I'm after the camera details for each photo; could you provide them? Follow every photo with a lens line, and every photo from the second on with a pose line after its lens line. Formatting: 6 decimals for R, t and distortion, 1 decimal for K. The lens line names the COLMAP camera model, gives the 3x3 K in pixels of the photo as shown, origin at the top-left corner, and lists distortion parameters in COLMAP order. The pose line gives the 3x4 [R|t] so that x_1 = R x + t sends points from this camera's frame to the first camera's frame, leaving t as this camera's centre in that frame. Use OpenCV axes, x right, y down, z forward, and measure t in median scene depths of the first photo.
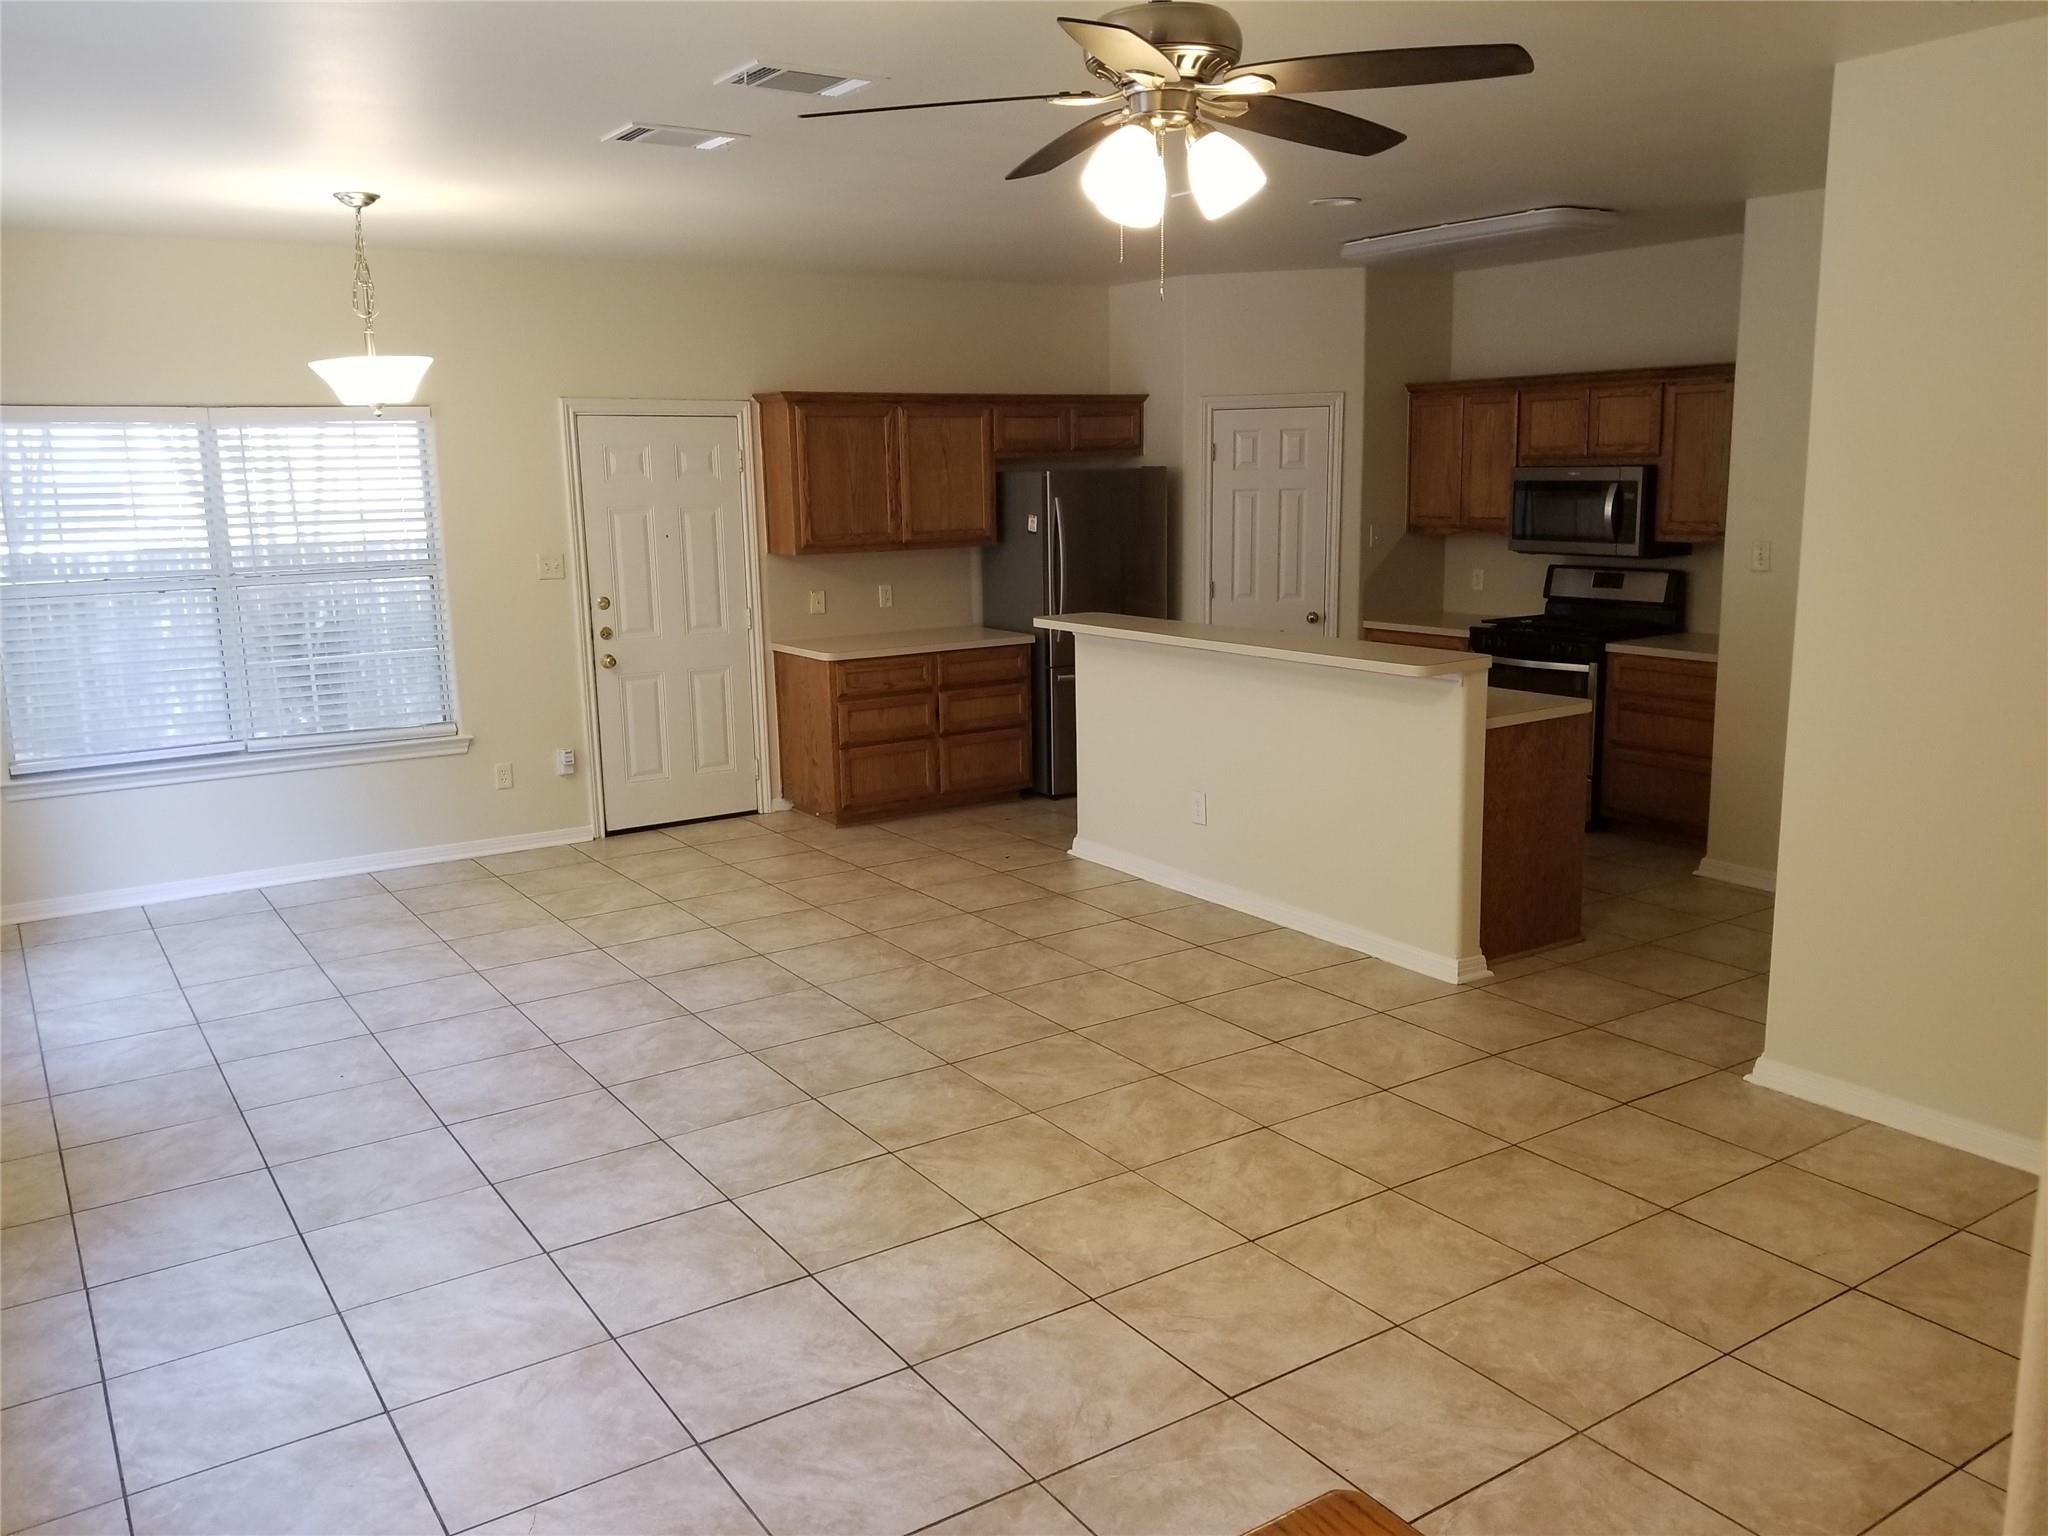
lens RADIAL K [[1606.4, 0, 1006.0], [0, 1606.4, 771.1], [0, 0, 1]] dist [0.067310, -0.112584]
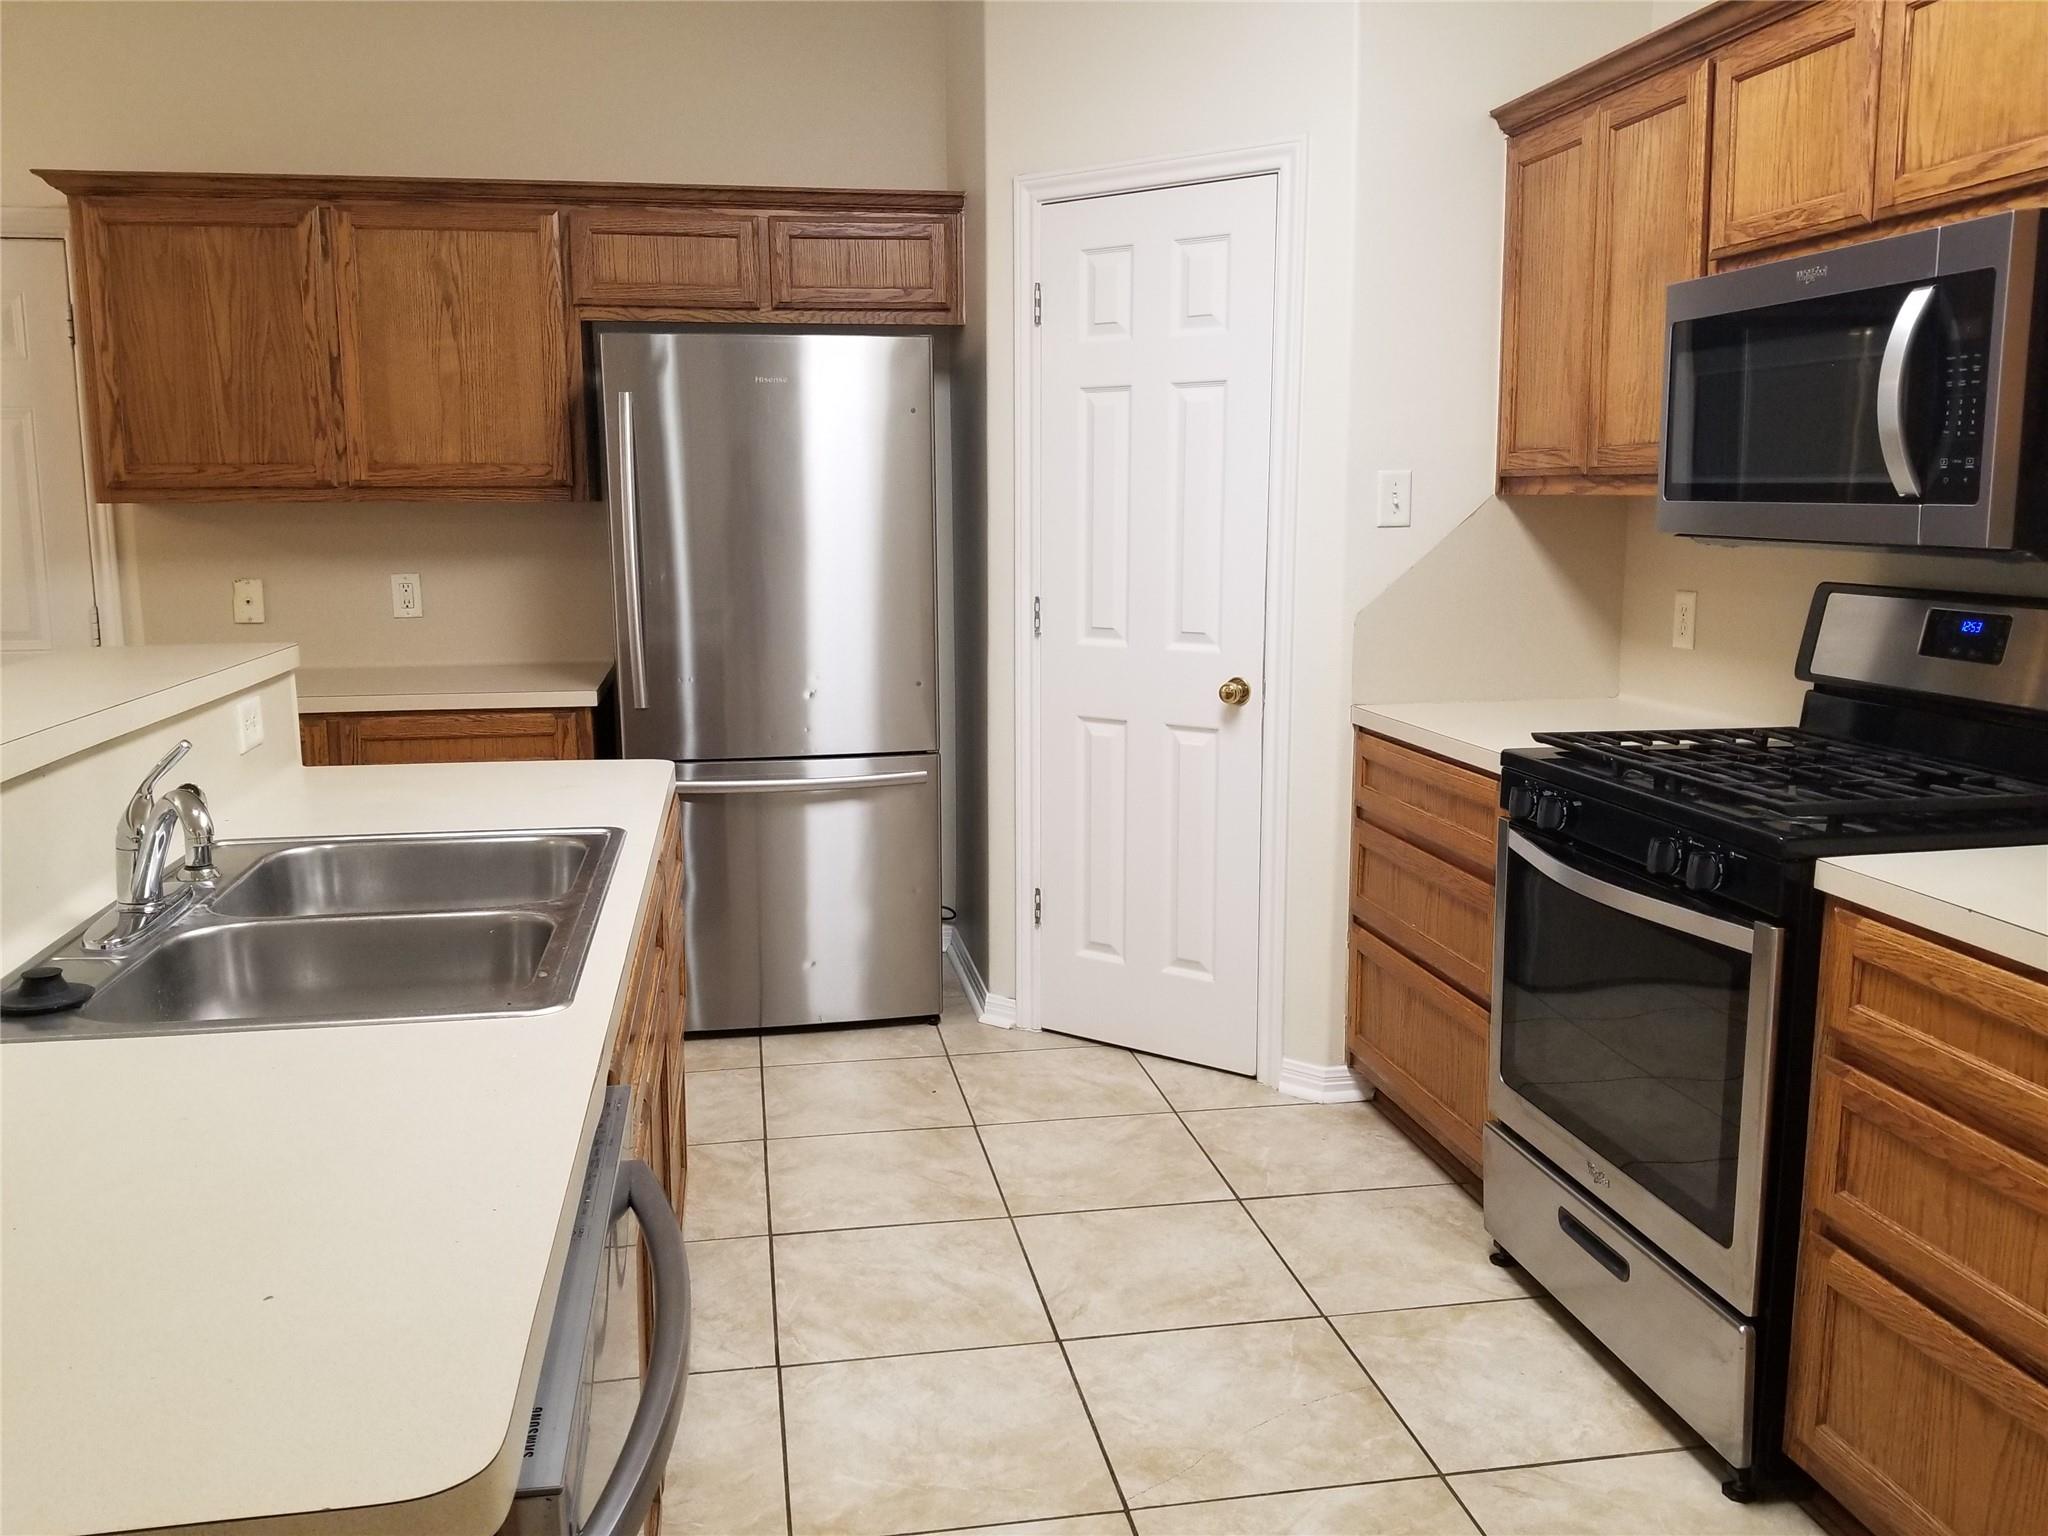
lens RADIAL K [[1606.4, 0, 996.5], [0, 1606.4, 755.4], [0, 0, 1]] dist [0.067310, -0.112584]
pose [[0.915084, 0.079400, -0.395370, 0.513226], [-0.088141, 0.996100, -0.003962, -0.122366], [0.393513, 0.038474, 0.918514, 1.013846]]
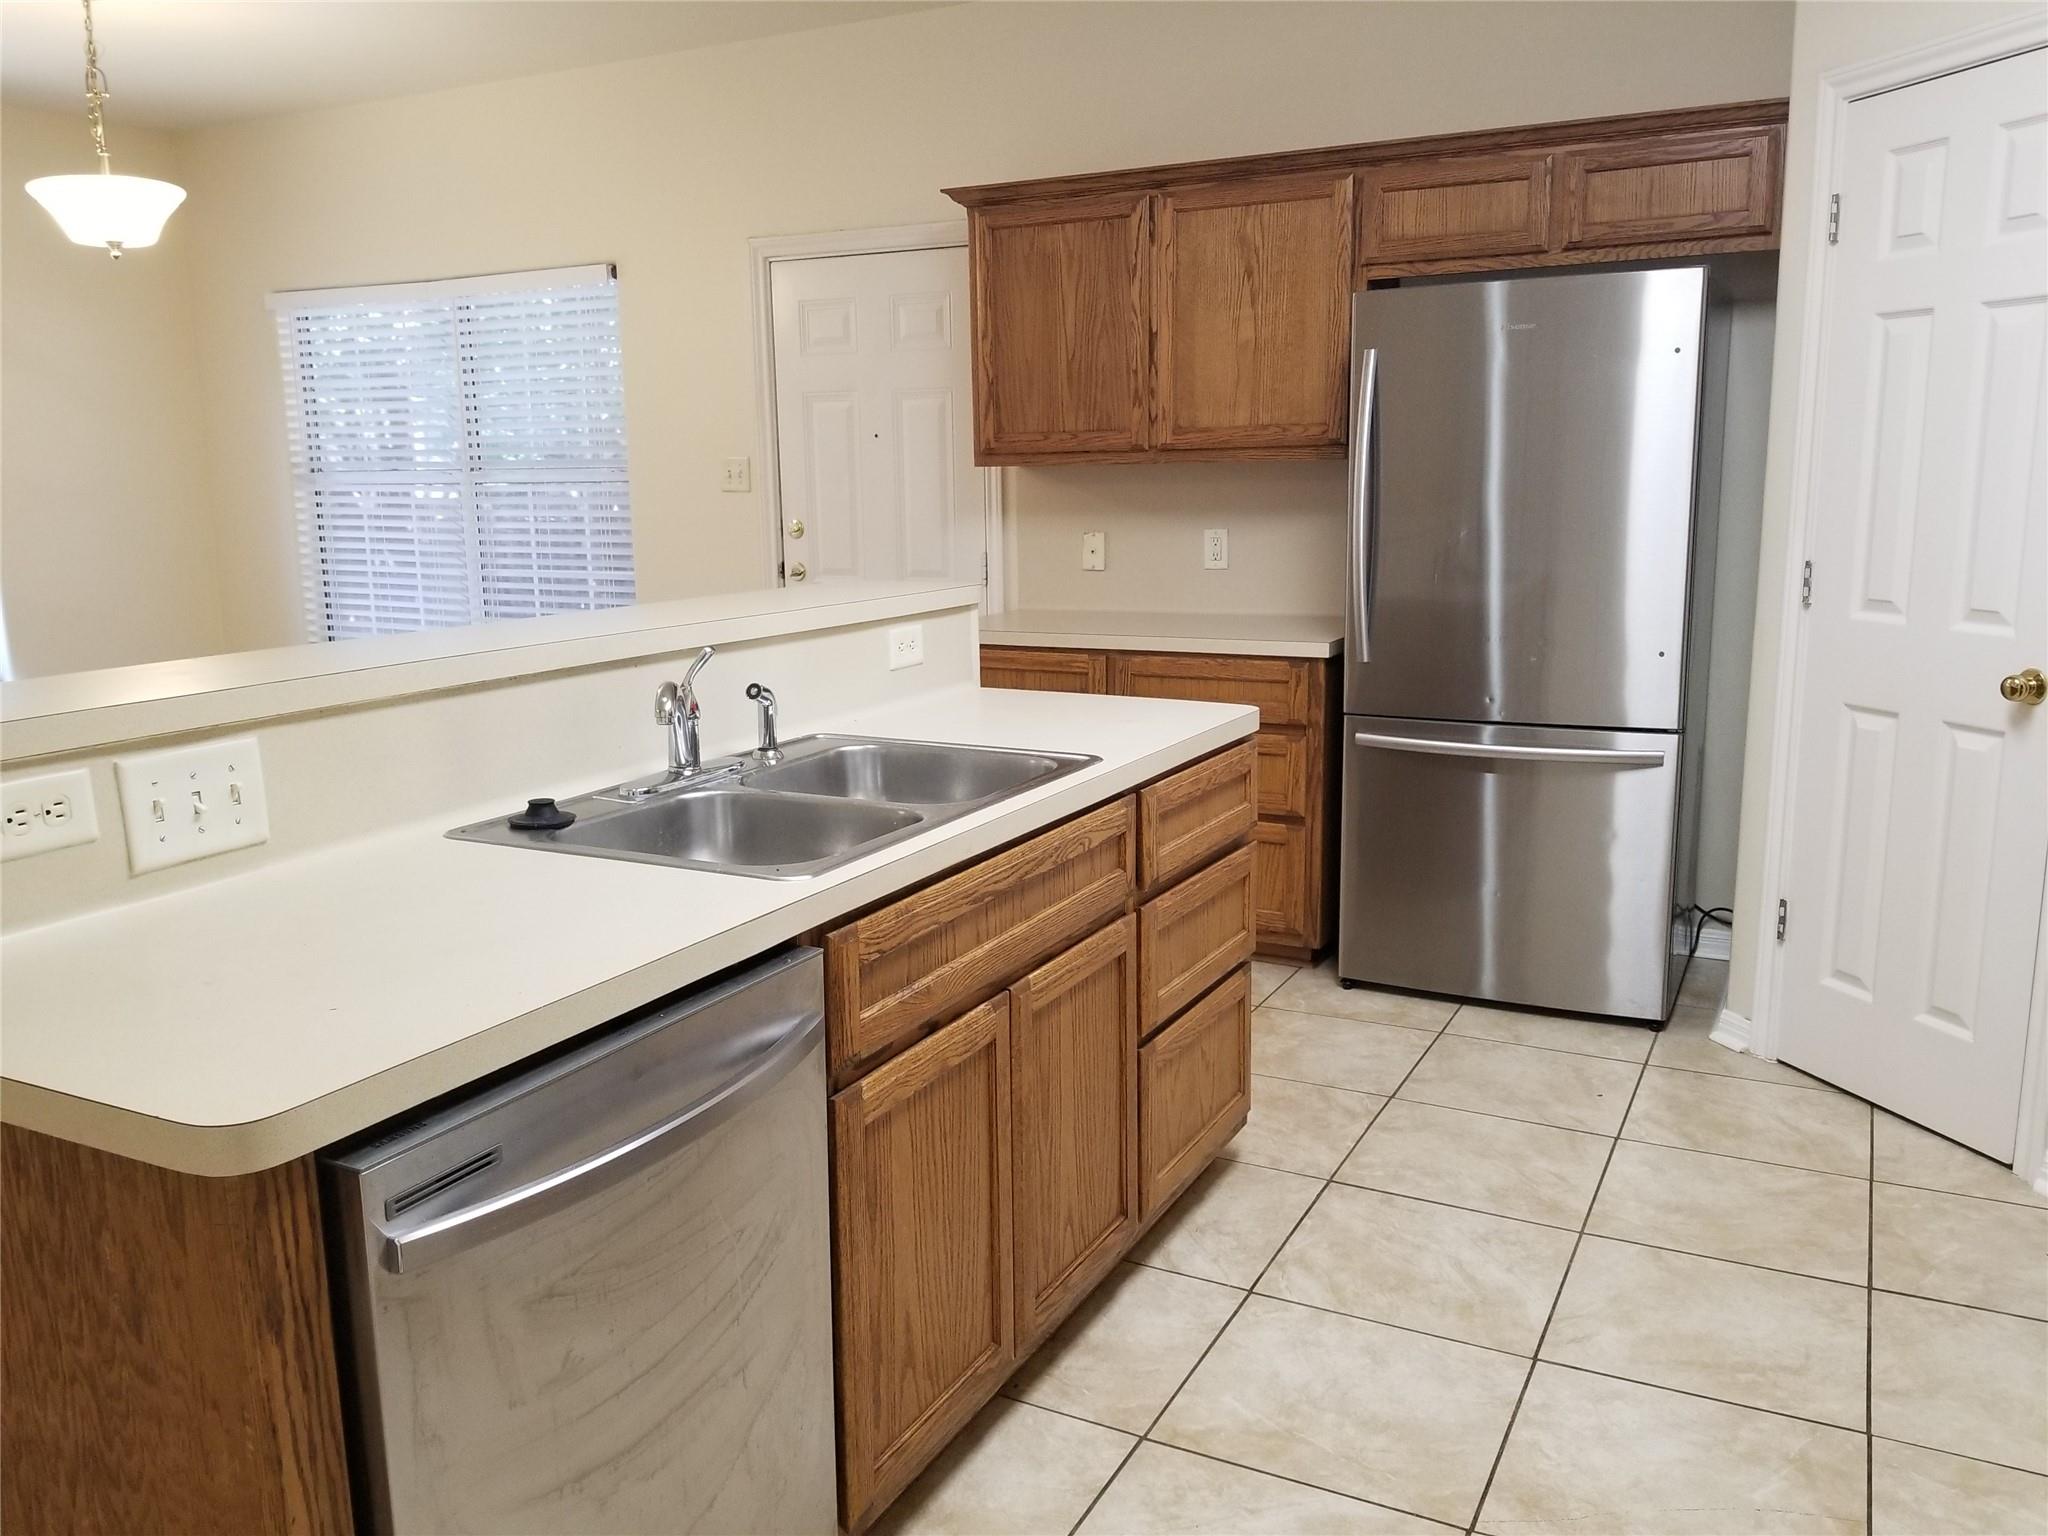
lens RADIAL K [[1606.4, 0, 1010.3], [0, 1606.4, 777.4], [0, 0, 1]] dist [0.067310, -0.112584]
pose [[0.487427, 0.176885, -0.855060, 0.647405], [-0.157244, 0.981038, 0.113309, -0.139728], [0.858889, 0.079223, 0.505998, 1.111576]]
